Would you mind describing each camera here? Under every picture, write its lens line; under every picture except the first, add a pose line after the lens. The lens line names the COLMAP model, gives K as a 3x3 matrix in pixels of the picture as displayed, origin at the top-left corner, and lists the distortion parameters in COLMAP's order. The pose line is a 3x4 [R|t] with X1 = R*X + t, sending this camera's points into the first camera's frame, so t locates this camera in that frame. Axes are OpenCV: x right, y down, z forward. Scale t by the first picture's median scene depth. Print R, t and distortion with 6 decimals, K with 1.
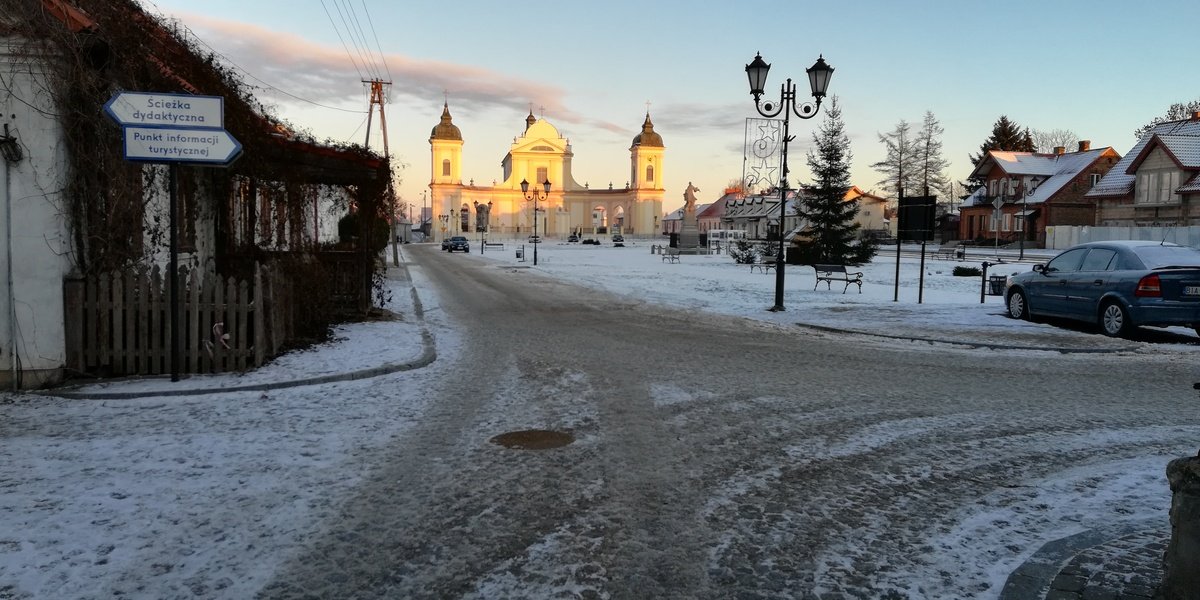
lens RADIAL K [[872.8, 0, 577.5], [0, 872.8, 298.5], [0, 0, 1]] dist [0.054310, -0.057433]
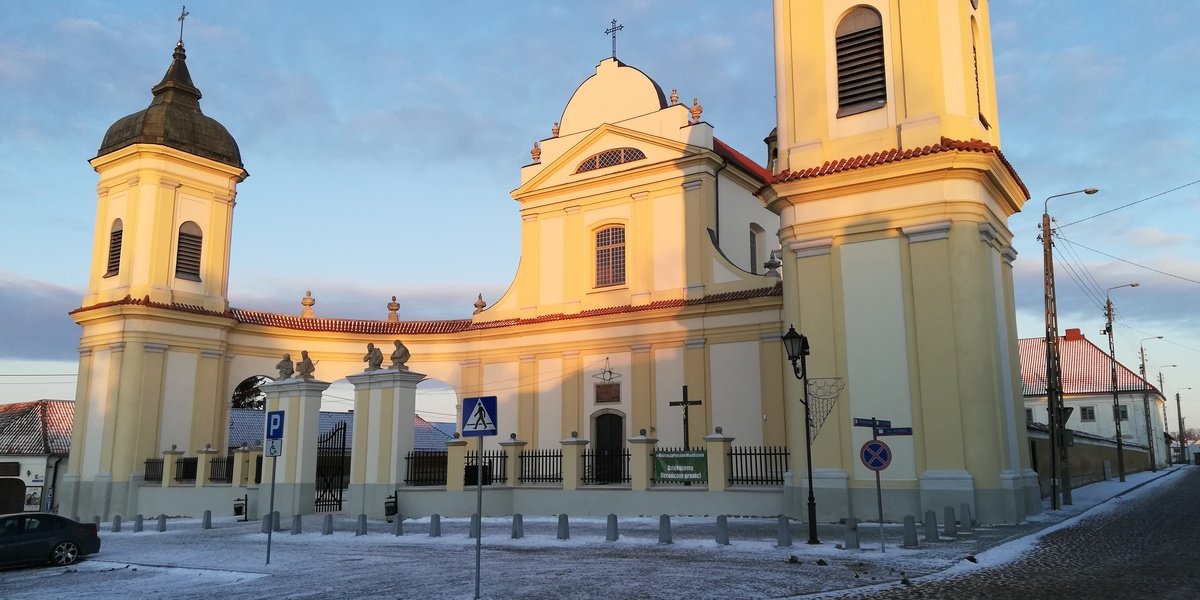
lens RADIAL K [[872.8, 0, 596.8], [0, 872.8, 298.7], [0, 0, 1]] dist [0.054310, -0.057433]
pose [[0.738656, -0.138277, -0.659747, 0.143492], [-0.030837, 0.970777, -0.237992, -0.071904], [0.673376, 0.196139, 0.712807, 0.899377]]
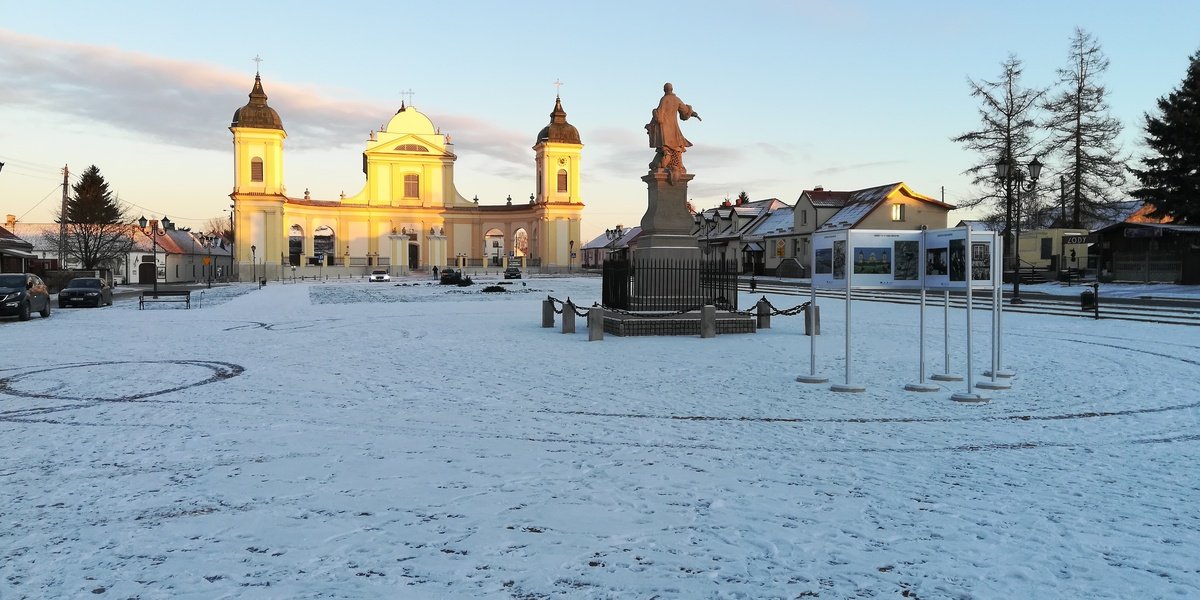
lens RADIAL K [[872.8, 0, 602.1], [0, 872.8, 300.8], [0, 0, 1]] dist [0.054310, -0.057433]
pose [[0.992864, -0.012357, 0.118613, 0.030514], [0.016627, 0.999246, -0.035082, -0.021734], [-0.118090, 0.036804, 0.992321, 0.306907]]
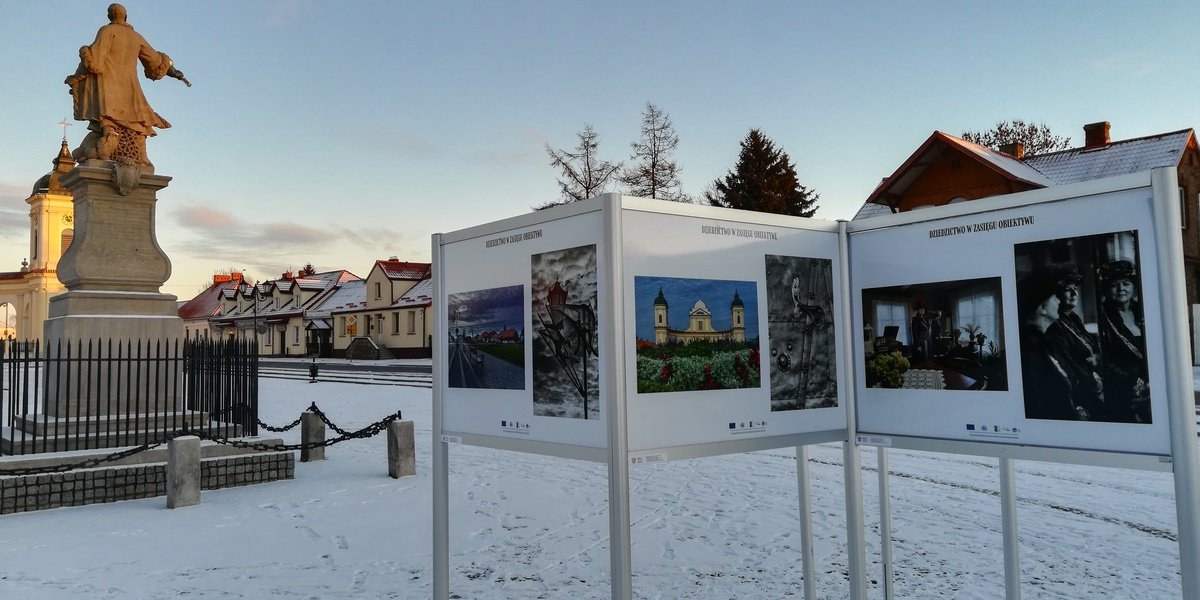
lens RADIAL K [[872.8, 0, 602.1], [0, 872.8, 299.8], [0, 0, 1]] dist [0.054310, -0.057433]
pose [[0.826948, 0.005962, 0.562247, 0.048459], [0.064936, 0.992240, -0.106029, -0.025817], [-0.558516, 0.124190, 0.820144, 0.358192]]
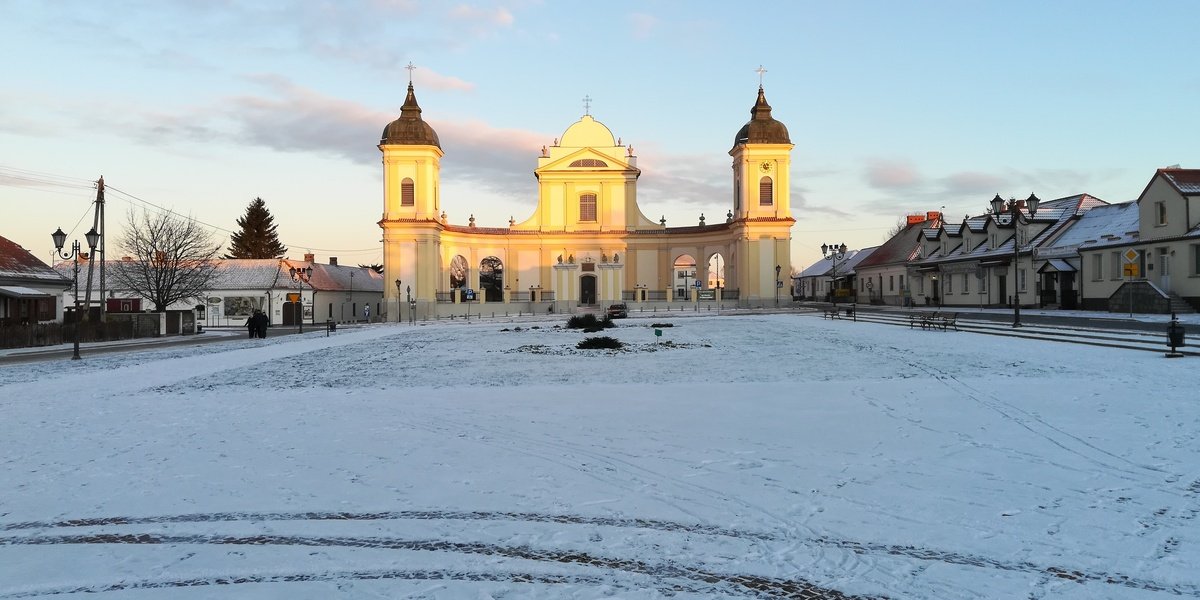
lens RADIAL K [[872.8, 0, 596.2], [0, 872.8, 300.3], [0, 0, 1]] dist [0.054310, -0.057433]
pose [[0.990634, -0.019919, -0.135084, 0.050383], [0.009439, 0.996926, -0.077781, -0.032187], [0.136218, 0.075777, 0.987776, 0.449392]]
